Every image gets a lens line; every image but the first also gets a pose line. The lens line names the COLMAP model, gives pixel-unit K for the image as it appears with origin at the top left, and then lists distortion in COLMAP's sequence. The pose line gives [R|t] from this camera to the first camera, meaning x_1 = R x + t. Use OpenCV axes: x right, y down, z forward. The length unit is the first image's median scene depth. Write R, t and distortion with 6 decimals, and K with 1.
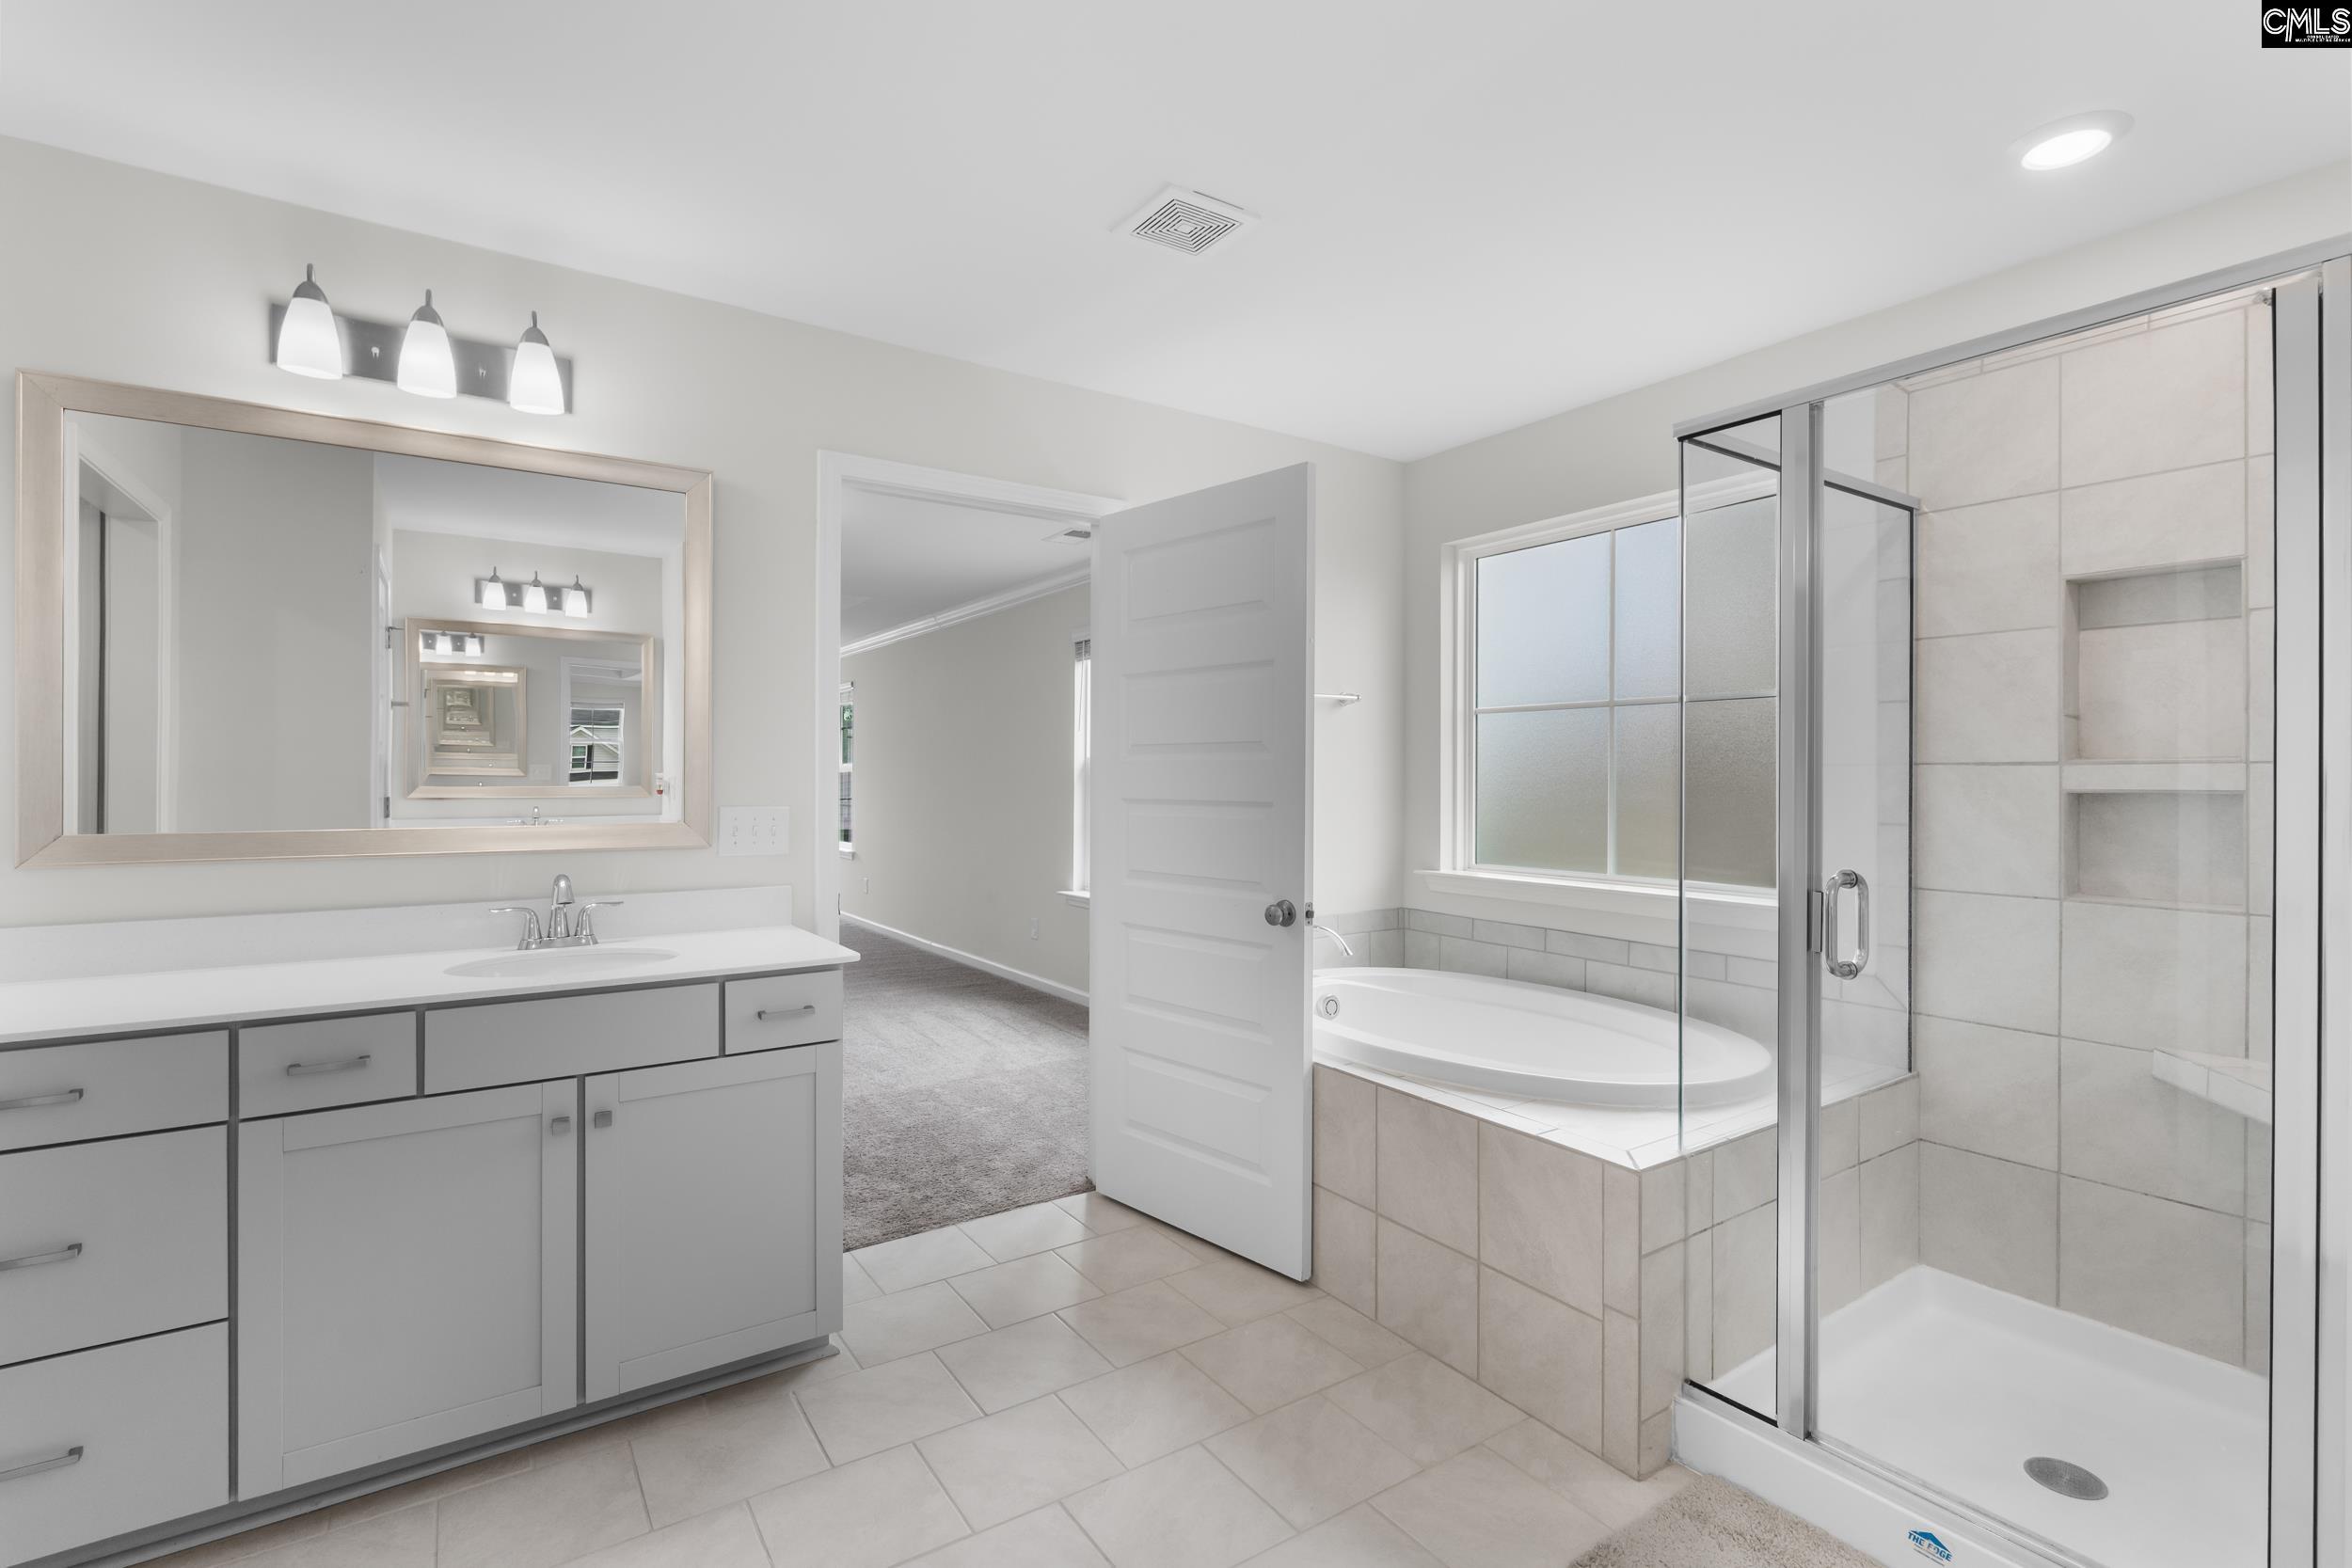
lens RADIAL K [[1083.3, 0, 1177.8], [0, 1083.3, 778.9], [0, 0, 1]] dist [-0.001033, -0.003241]
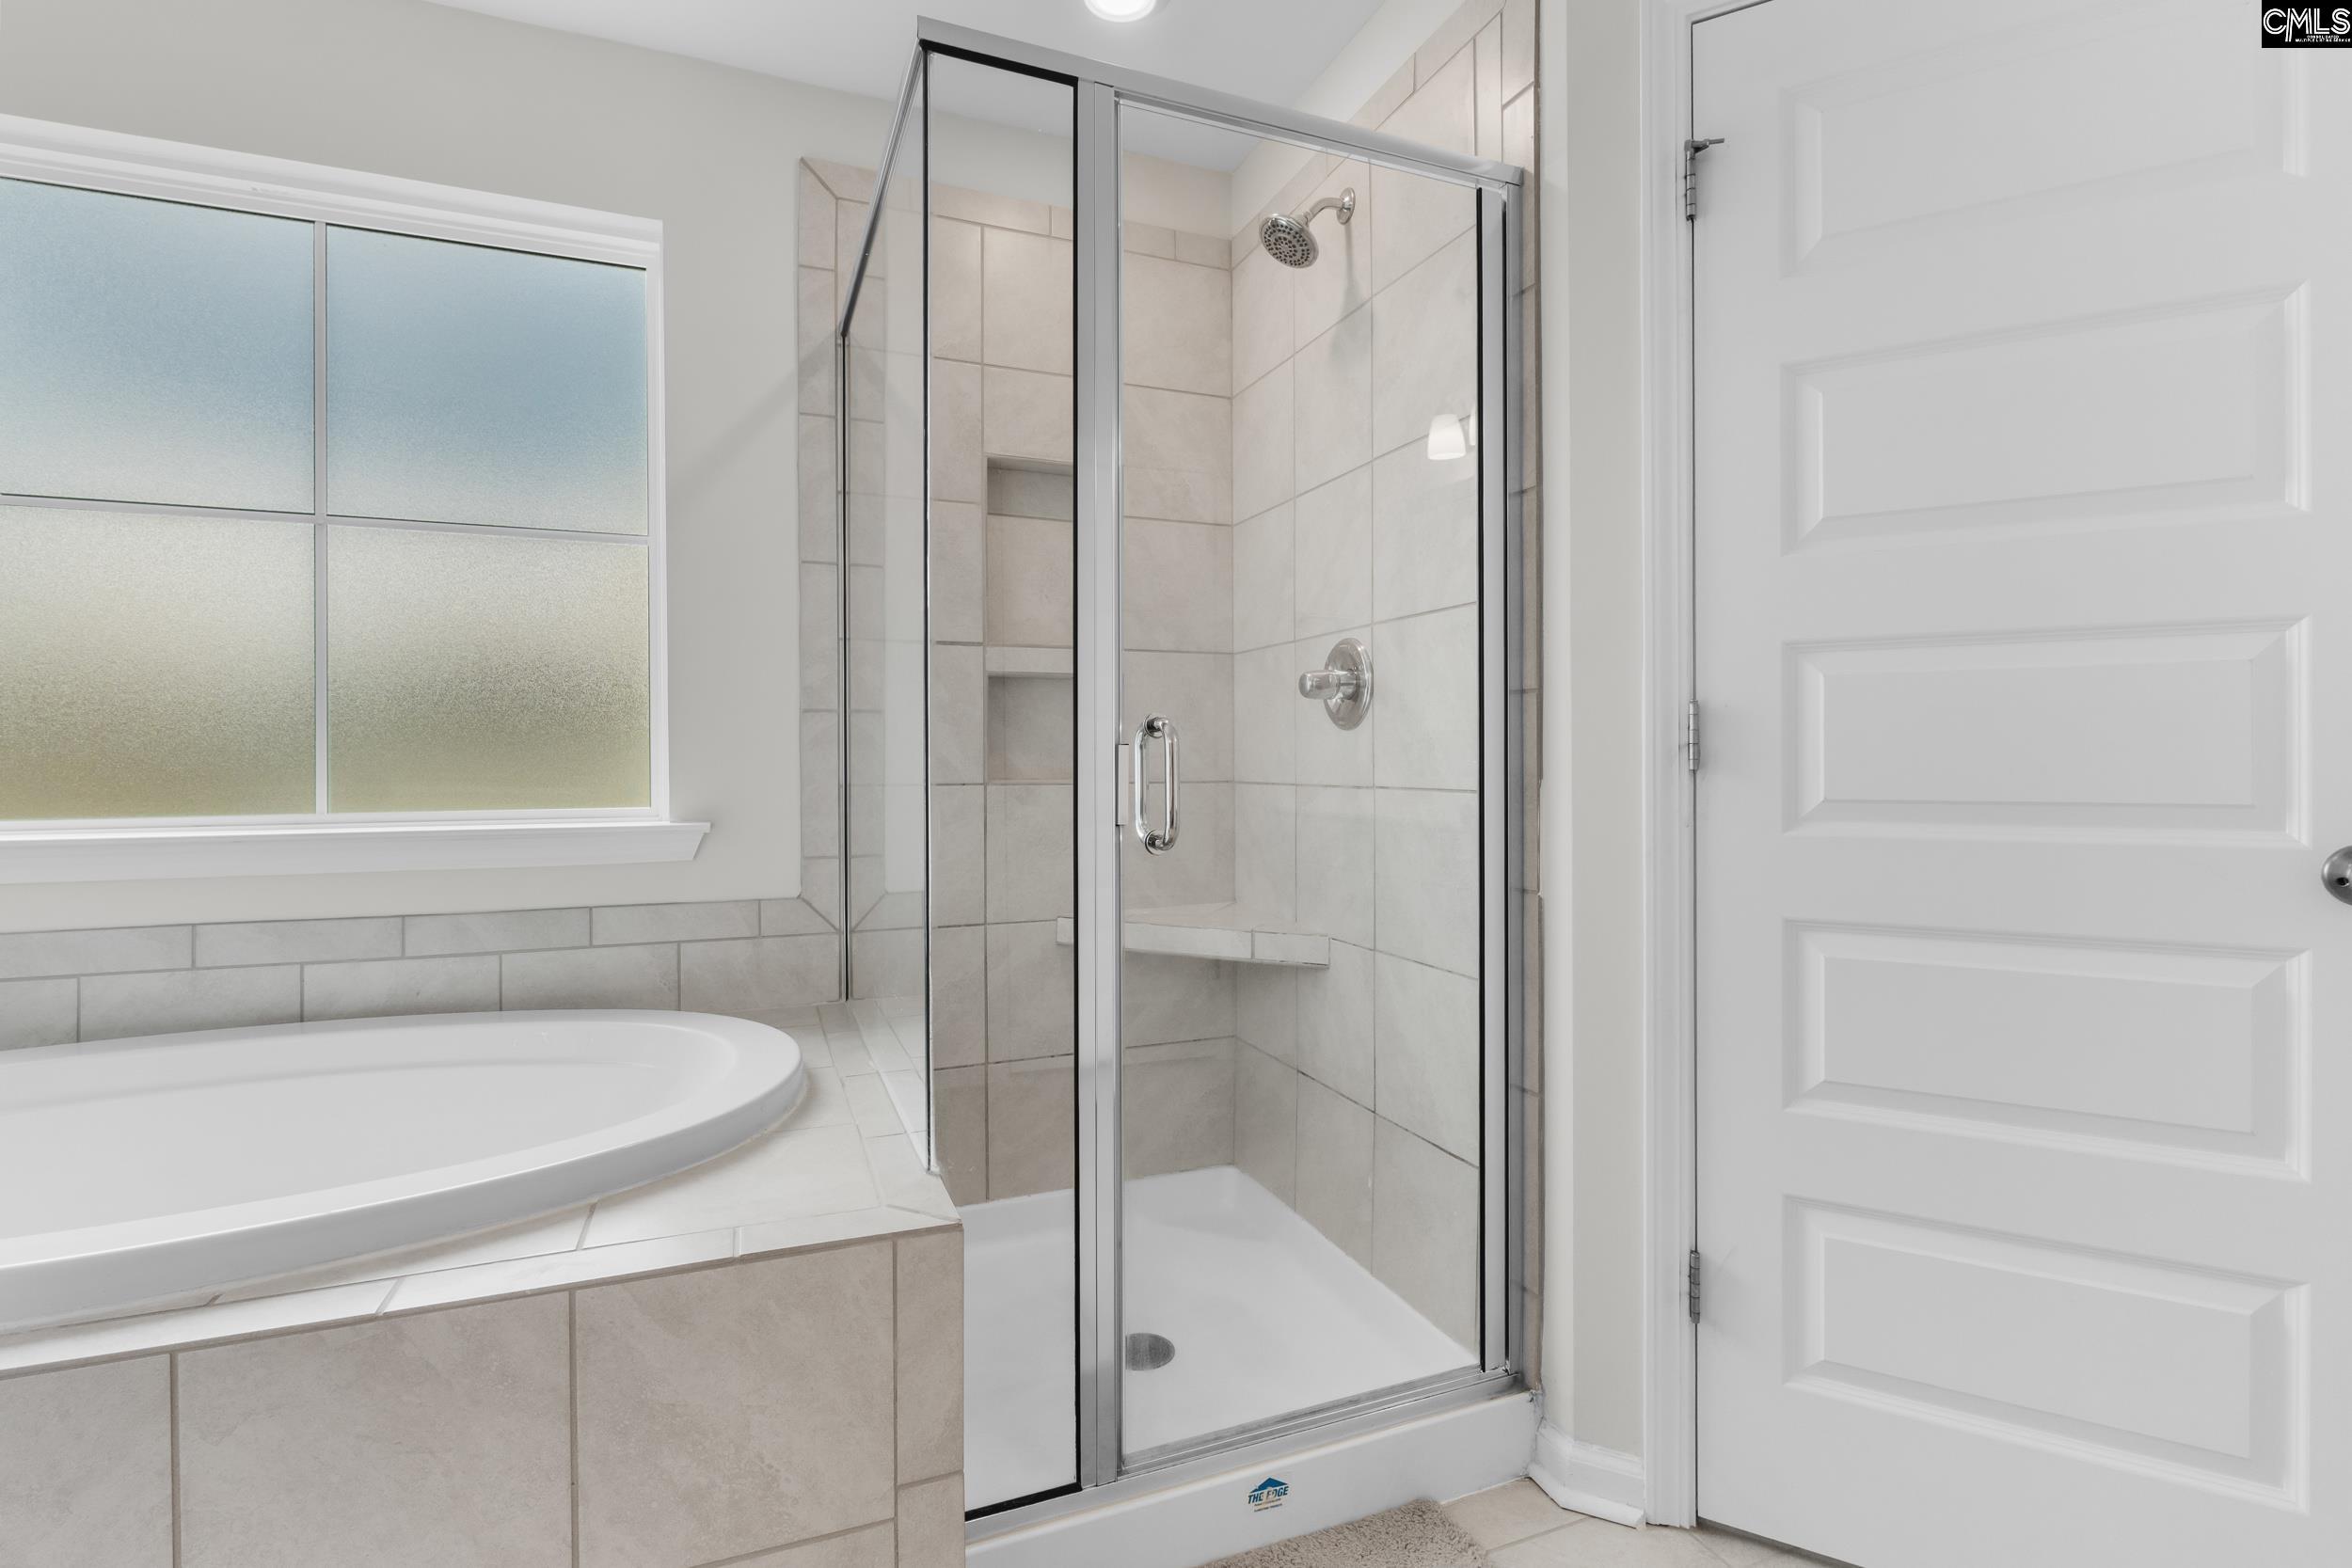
lens RADIAL K [[1083.3, 0, 1172.9], [0, 1083.3, 769.3], [0, 0, 1]] dist [-0.001033, -0.003241]
pose [[0.205091, -0.010455, 0.978687, -0.107436], [0.005651, 0.999939, 0.009498, 0.089607], [-0.978727, 0.003583, 0.205138, 0.629009]]
